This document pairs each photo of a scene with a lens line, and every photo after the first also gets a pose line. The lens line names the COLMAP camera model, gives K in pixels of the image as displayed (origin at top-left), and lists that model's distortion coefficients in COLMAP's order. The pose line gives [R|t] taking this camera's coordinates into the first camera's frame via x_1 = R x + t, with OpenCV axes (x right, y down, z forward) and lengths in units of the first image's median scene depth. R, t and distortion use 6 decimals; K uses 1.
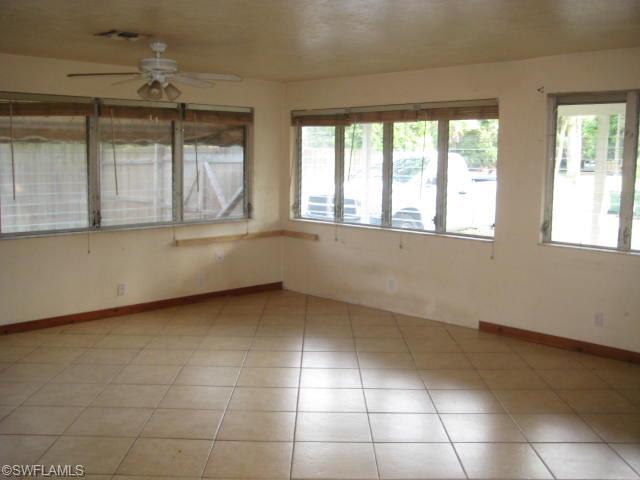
lens RADIAL K [[654.1, 0, 319.7], [0, 654.1, 236.0], [0, 0, 1]] dist [-0.101185, 0.000000]
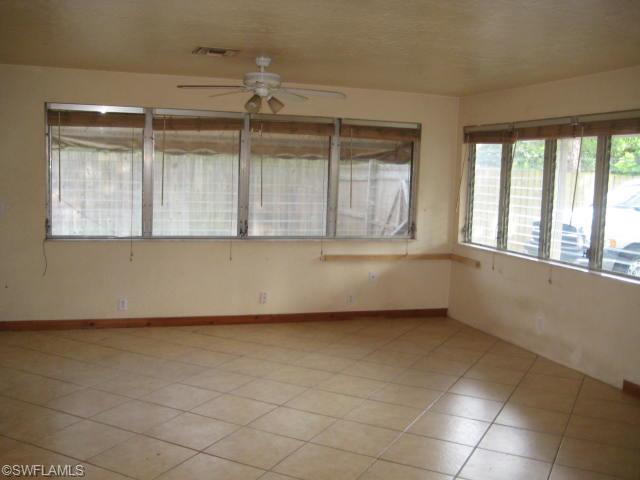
lens RADIAL K [[654.1, 0, 320.1], [0, 654.1, 239.5], [0, 0, 1]] dist [-0.101185, 0.000000]
pose [[0.897388, 0.064869, -0.436448, 0.210296], [-0.077367, 0.996943, -0.010900, -0.005882], [0.434407, 0.043548, 0.899663, 0.090229]]
